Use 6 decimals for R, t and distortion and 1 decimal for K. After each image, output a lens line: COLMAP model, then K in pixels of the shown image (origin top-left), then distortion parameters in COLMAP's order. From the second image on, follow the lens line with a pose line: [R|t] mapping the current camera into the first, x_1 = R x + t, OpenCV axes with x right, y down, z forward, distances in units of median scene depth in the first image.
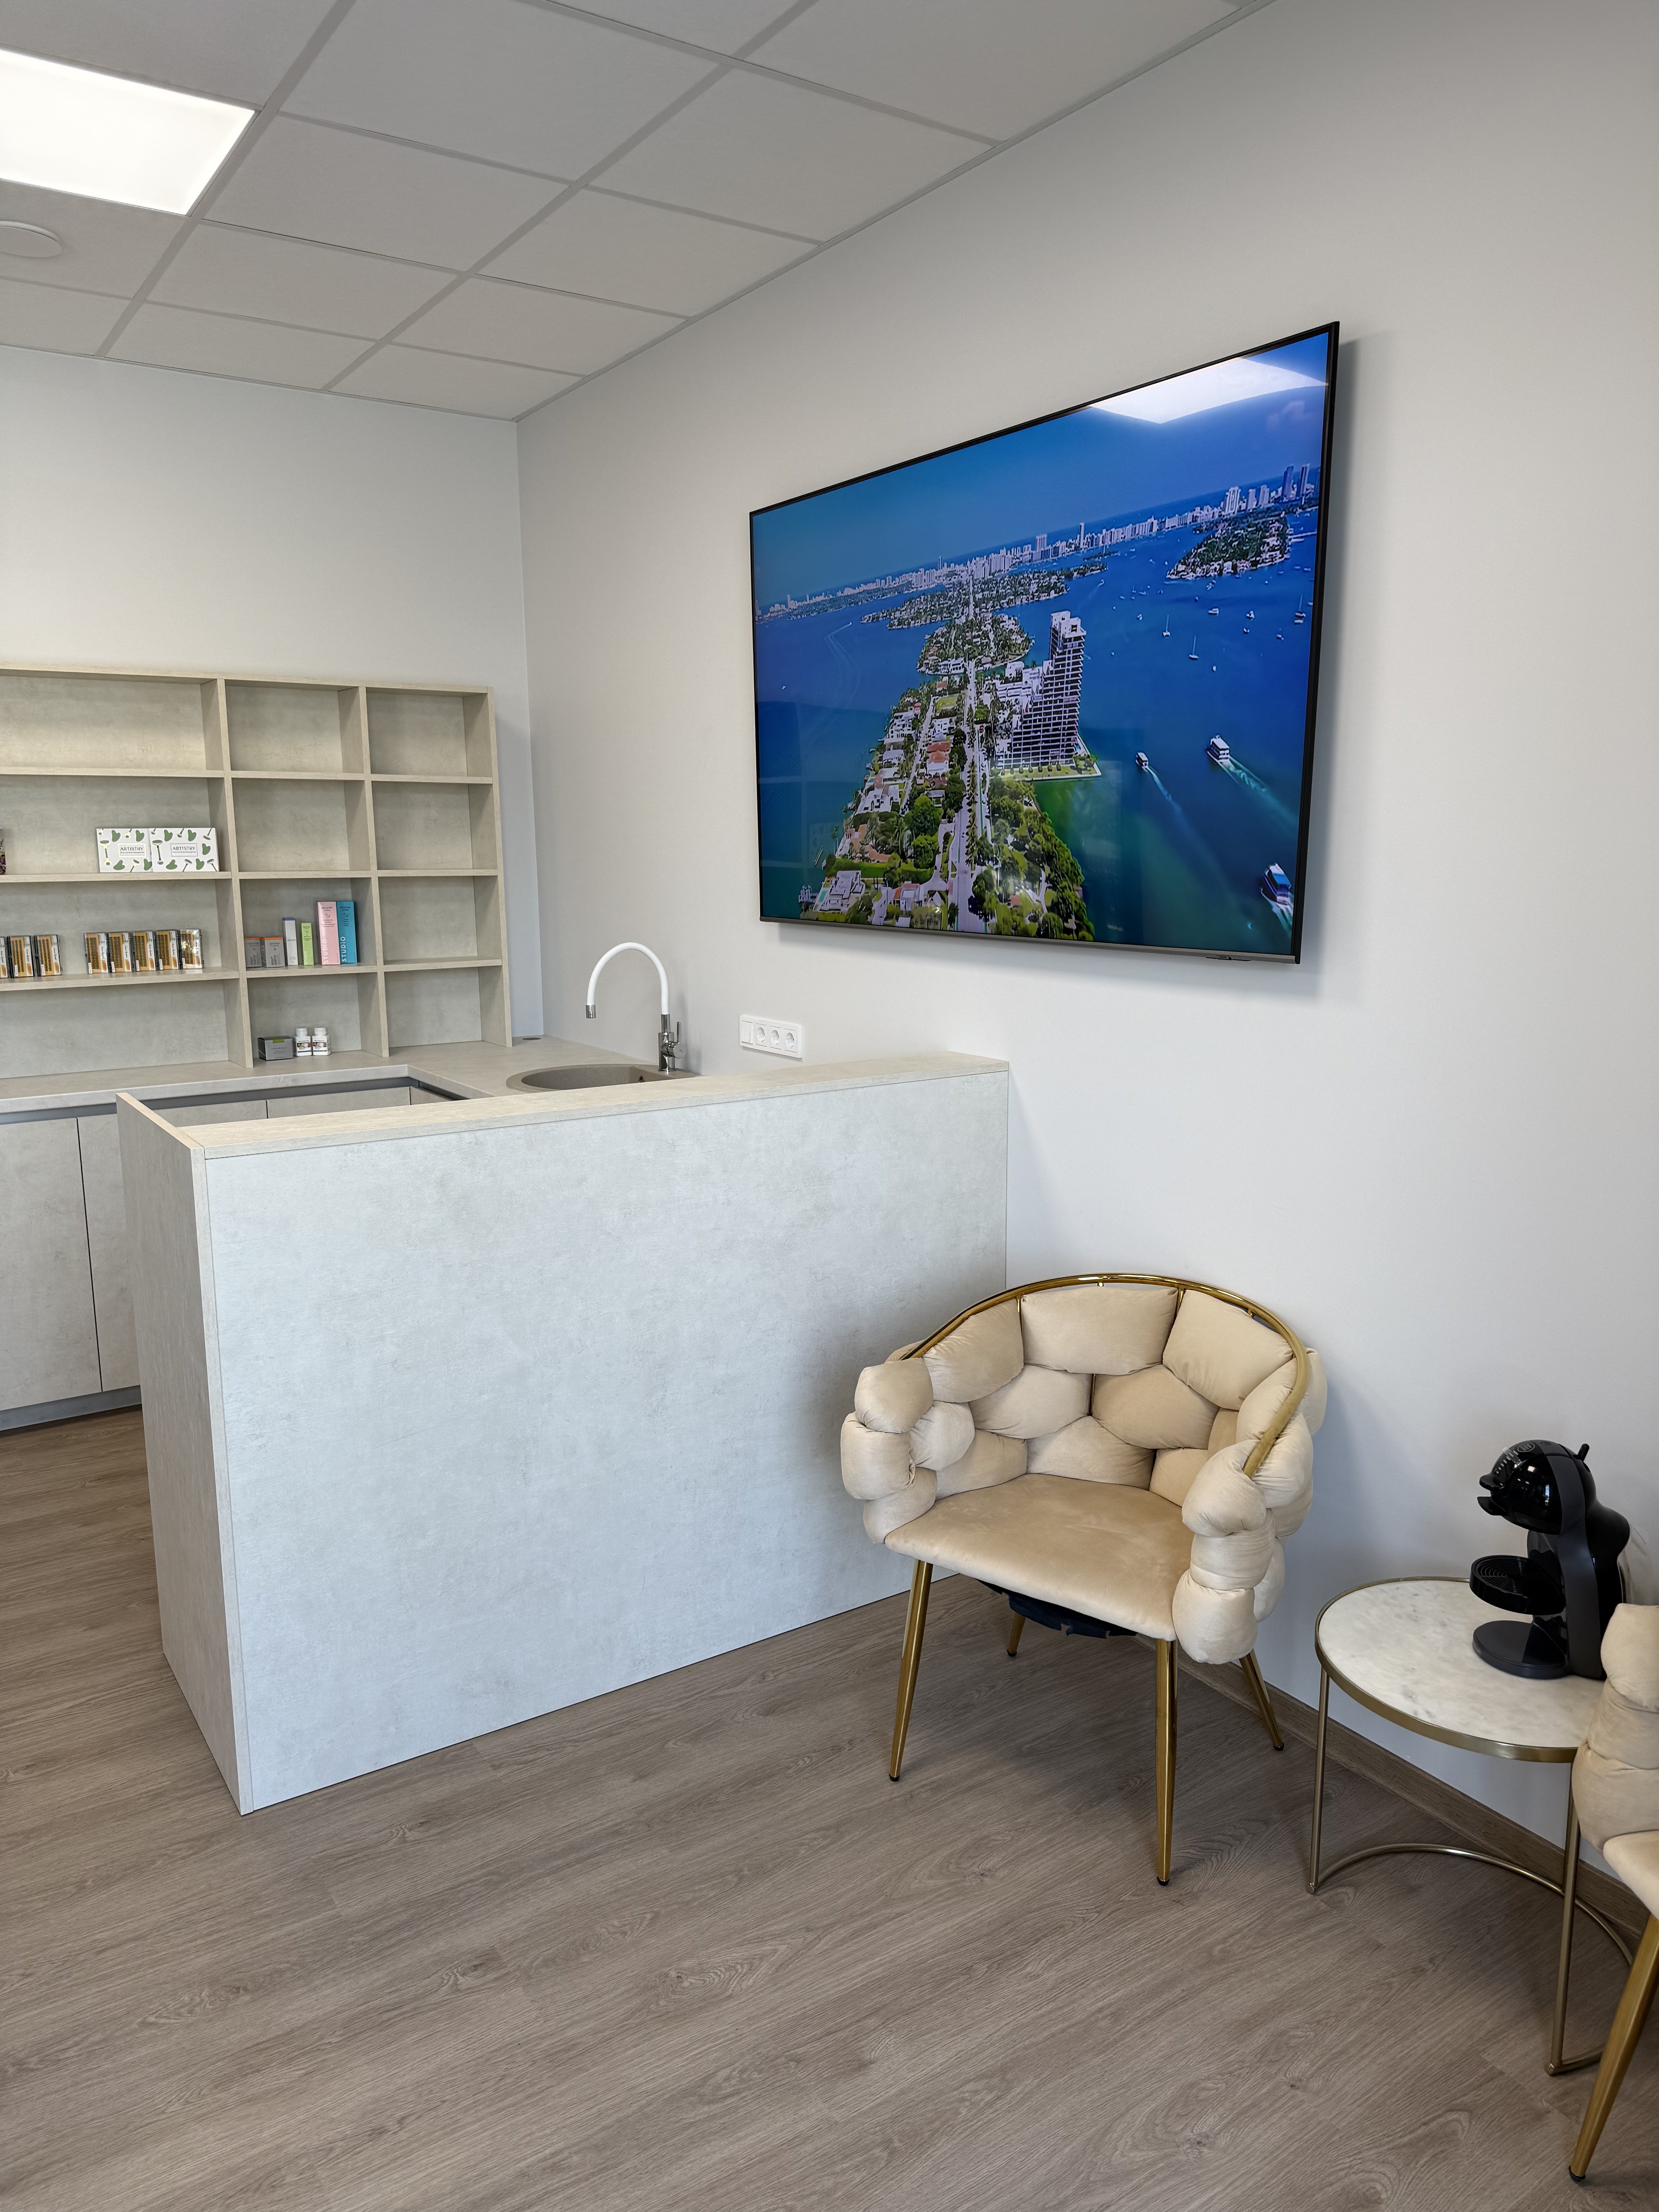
lens RADIAL K [[1546.1, 0, 835.0], [0, 1546.1, 1108.3], [0, 0, 1]] dist [-0.003803, -0.013532]
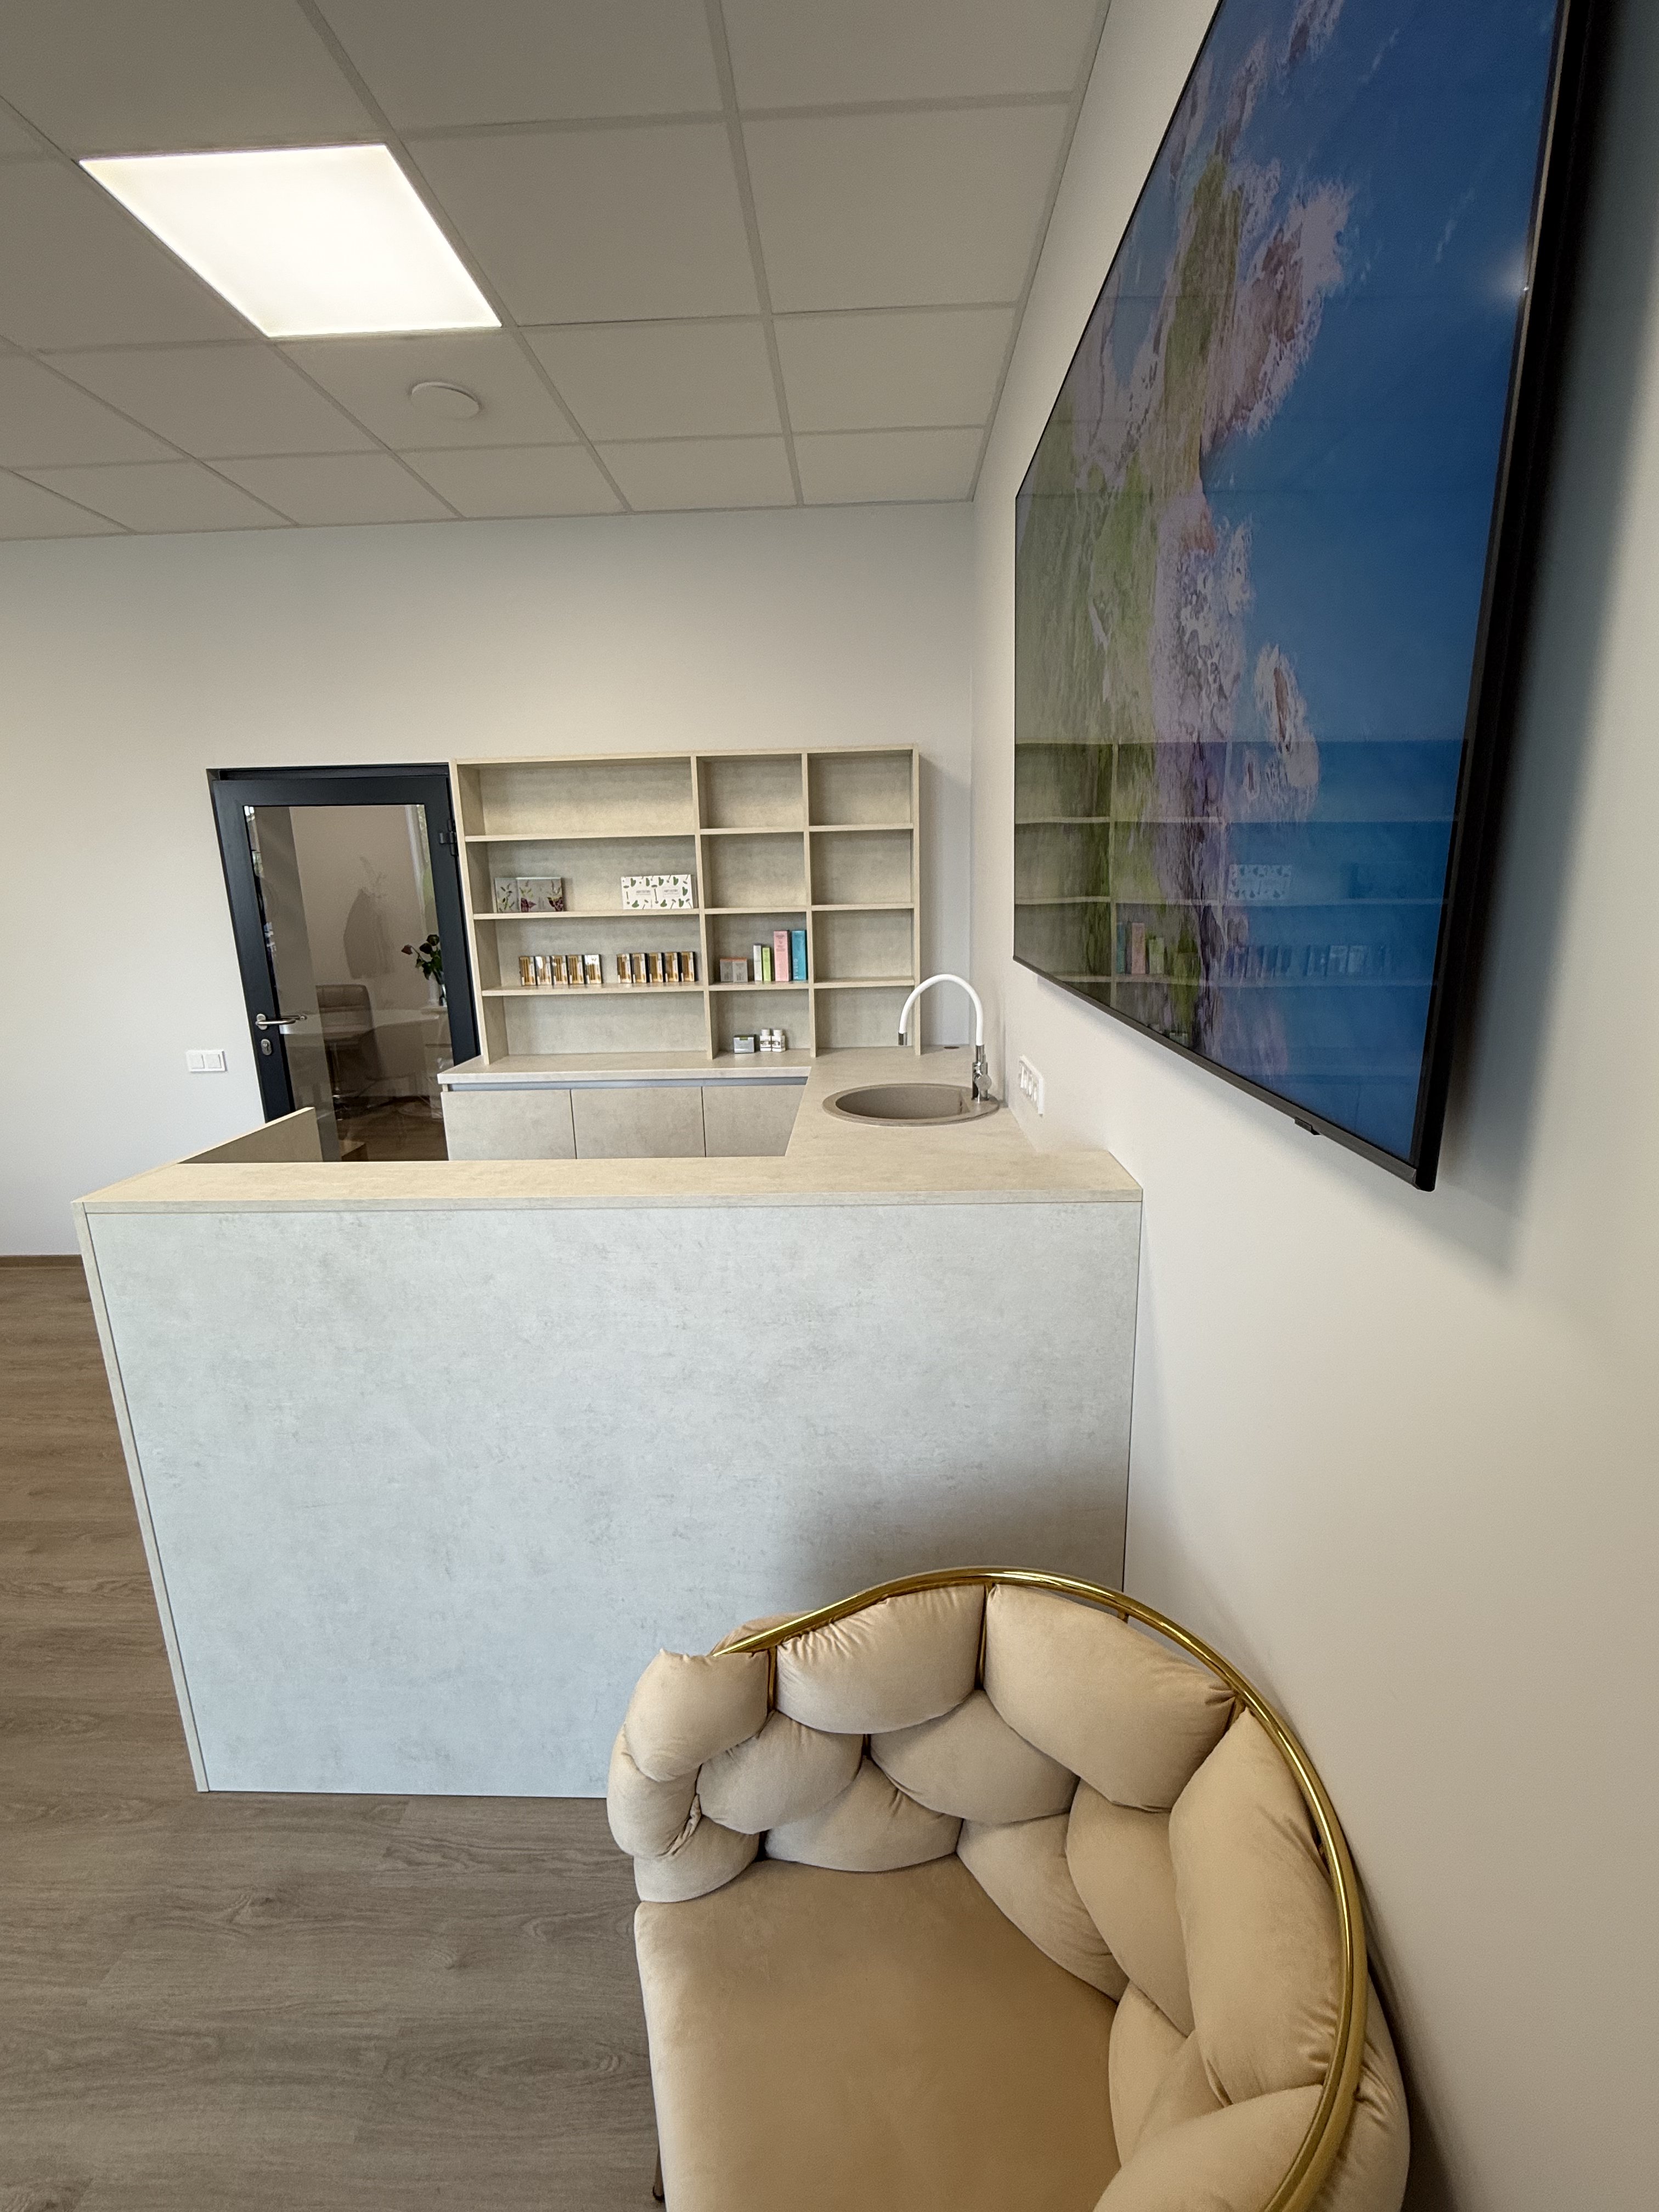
lens RADIAL K [[935.2, 0, 827.8], [0, 935.2, 1108.9], [0, 0, 1]] dist [-0.015768, 0.002486]
pose [[0.805890, 0.117597, -0.580269, 0.178638], [-0.077748, 0.992609, 0.093184, -0.070586], [0.586938, -0.029982, 0.809076, 0.443144]]
